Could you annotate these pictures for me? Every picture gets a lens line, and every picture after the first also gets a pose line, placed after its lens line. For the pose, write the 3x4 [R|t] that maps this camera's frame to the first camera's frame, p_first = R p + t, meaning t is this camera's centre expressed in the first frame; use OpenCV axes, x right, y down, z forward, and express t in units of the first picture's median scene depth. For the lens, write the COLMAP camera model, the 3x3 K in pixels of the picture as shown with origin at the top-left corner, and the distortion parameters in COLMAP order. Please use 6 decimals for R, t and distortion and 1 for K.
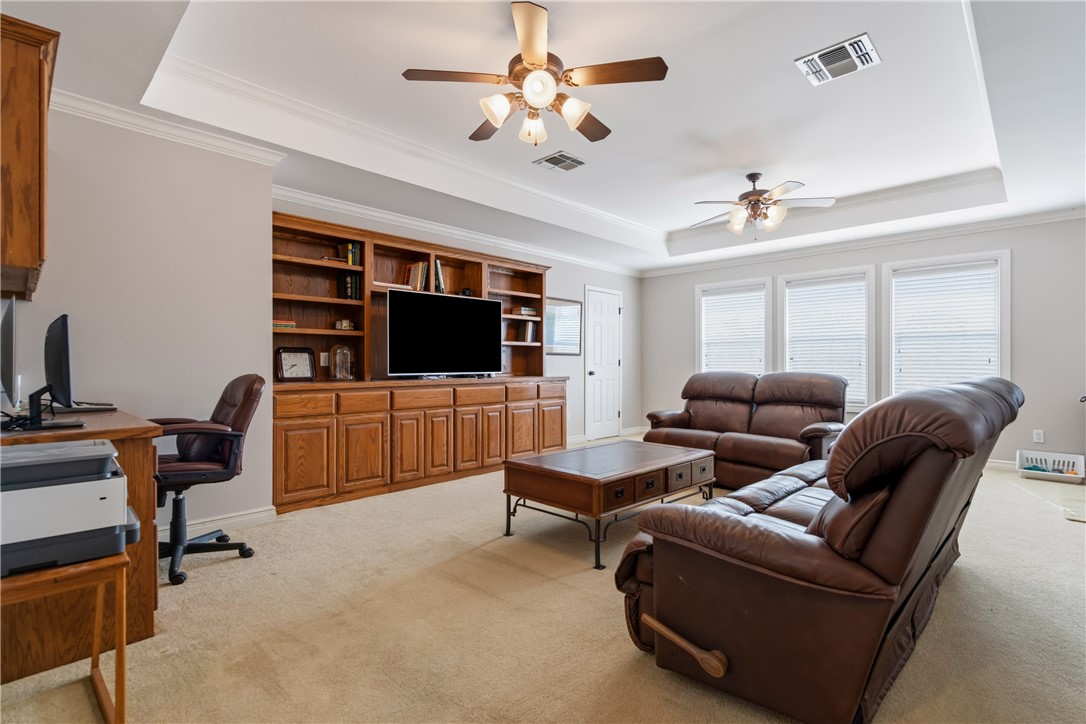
lens RADIAL K [[524.7, 0, 538.9], [0, 524.7, 363.0], [0, 0, 1]] dist [-0.002428, -0.000598]
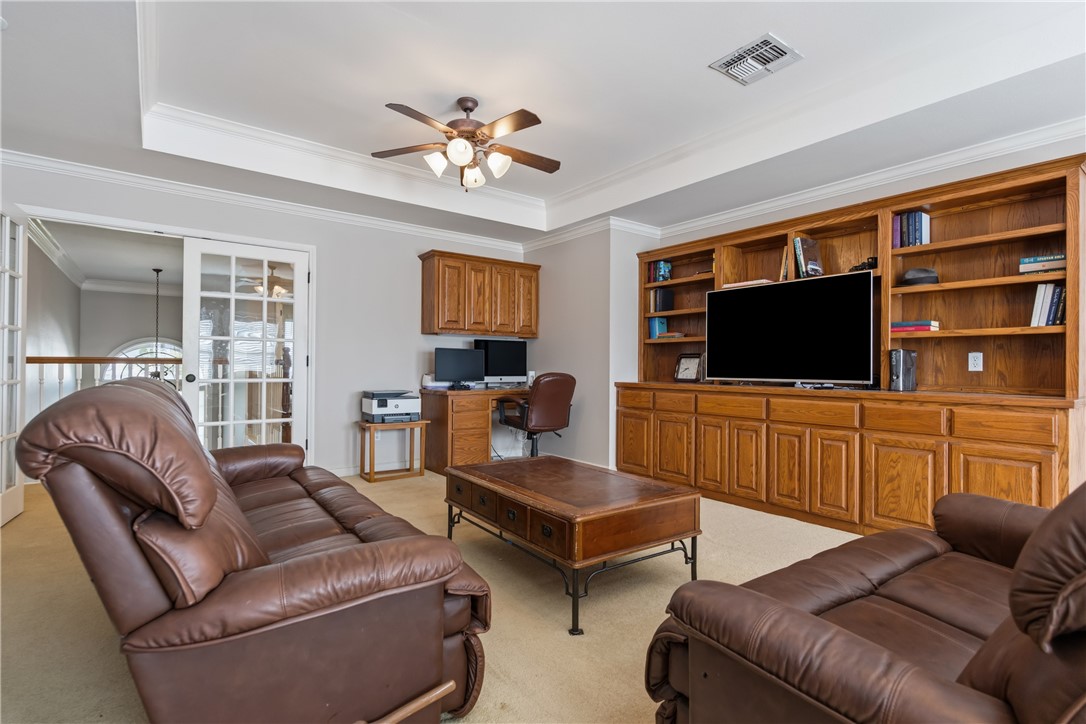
lens RADIAL K [[524.7, 0, 539.0], [0, 524.7, 362.8], [0, 0, 1]] dist [-0.002428, -0.000598]
pose [[-0.179408, -0.010734, -0.983716, 0.677104], [-0.009490, 0.999913, -0.009180, 0.004115], [0.983729, 0.007688, -0.179494, 0.783536]]
